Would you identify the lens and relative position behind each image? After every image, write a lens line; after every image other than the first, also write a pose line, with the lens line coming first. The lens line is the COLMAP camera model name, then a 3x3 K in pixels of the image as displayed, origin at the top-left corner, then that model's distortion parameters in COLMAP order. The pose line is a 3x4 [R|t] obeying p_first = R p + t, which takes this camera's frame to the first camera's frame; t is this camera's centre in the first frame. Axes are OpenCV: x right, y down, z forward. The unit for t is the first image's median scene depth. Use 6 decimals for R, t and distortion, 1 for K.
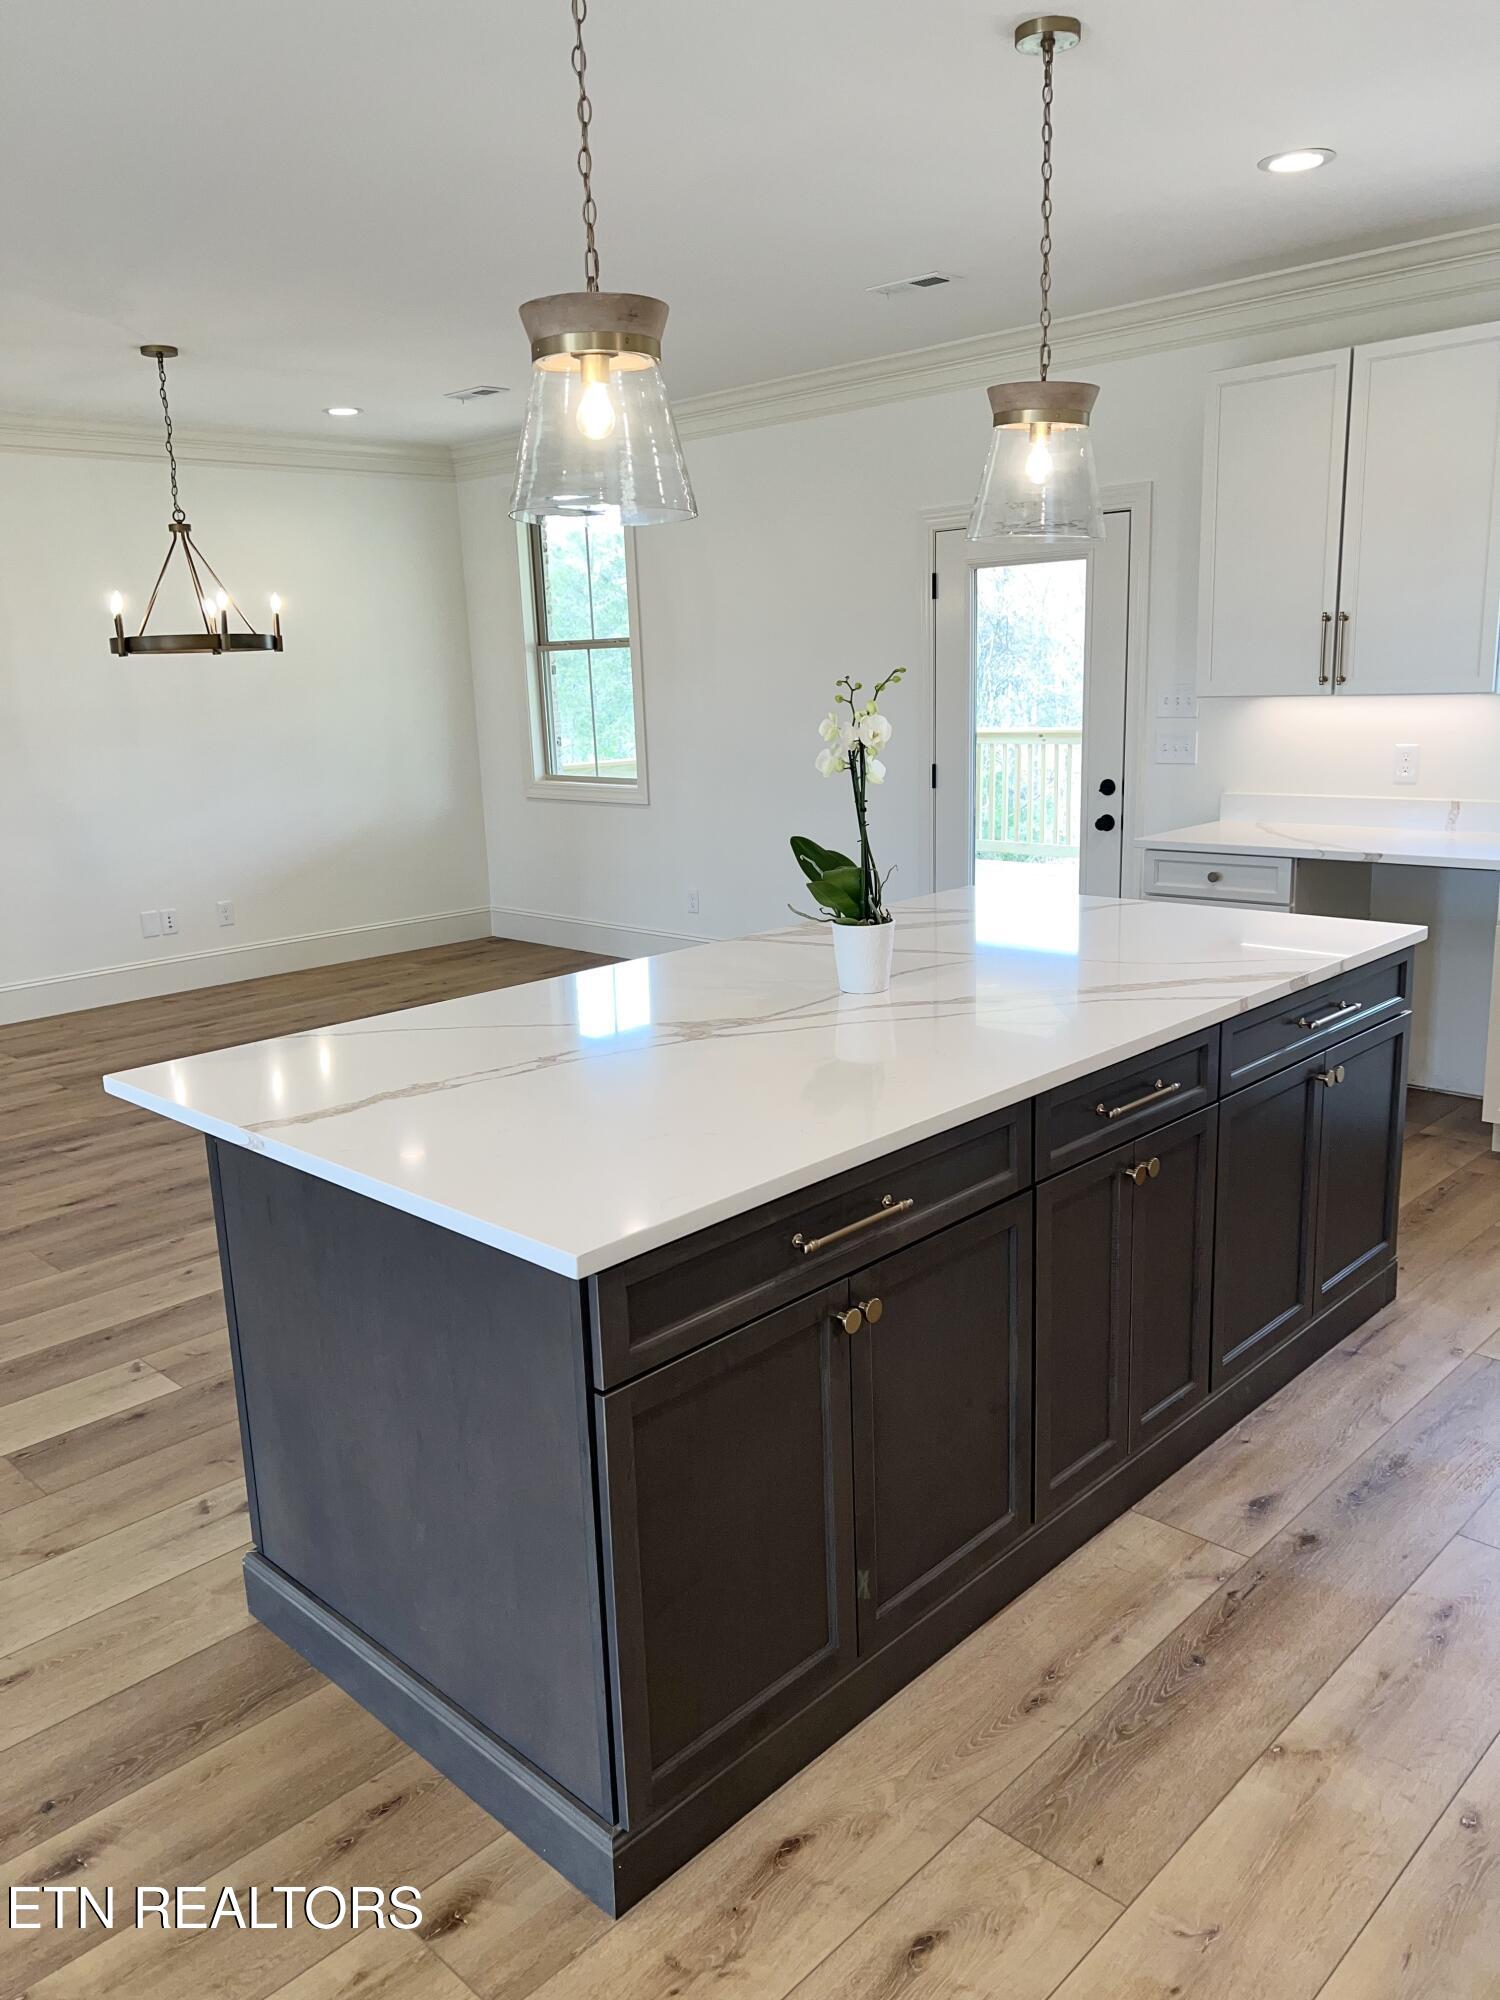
lens RADIAL K [[1485.5, 0, 741.1], [0, 1485.5, 1006.7], [0, 0, 1]] dist [0.045977, -0.054535]
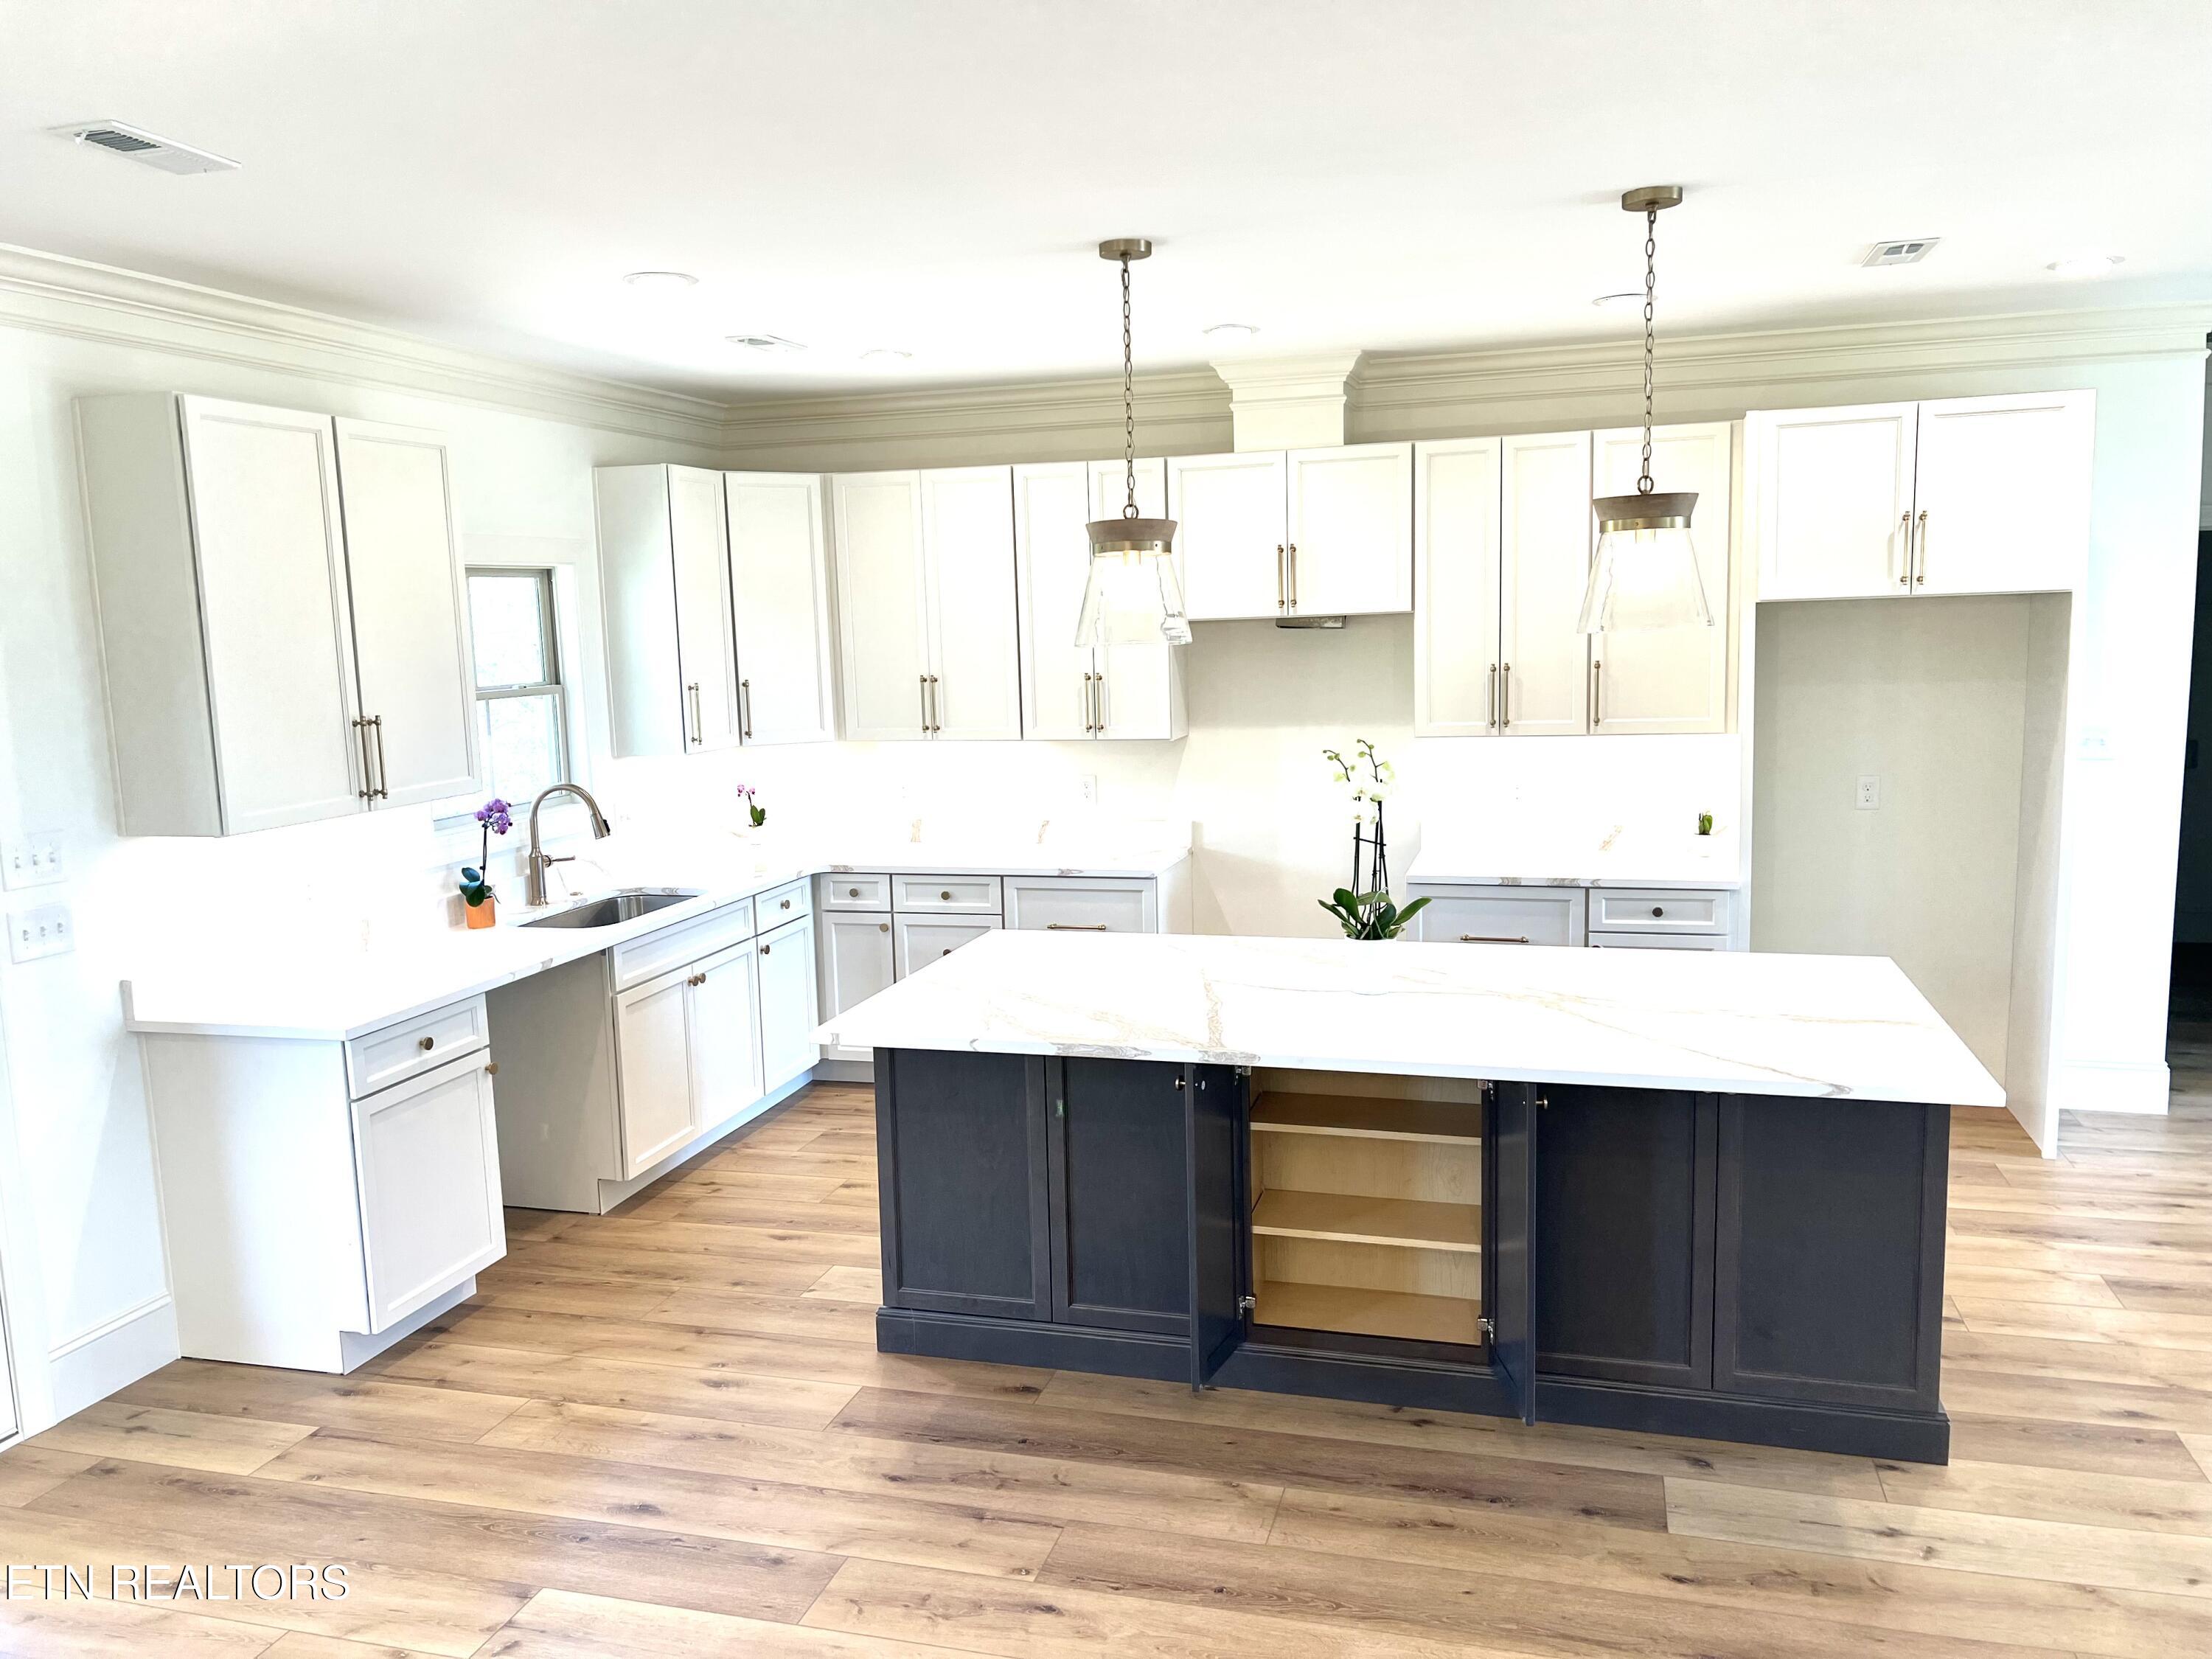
lens RADIAL K [[1643.0, 0, 1106.8], [0, 1643.0, 835.0], [0, 0, 1]] dist [0.045977, -0.054535]
pose [[-0.468679, -0.071734, 0.880451, -1.070594], [0.245112, 0.947000, 0.207633, -0.501800], [-0.848681, 0.313123, -0.426256, 1.833248]]
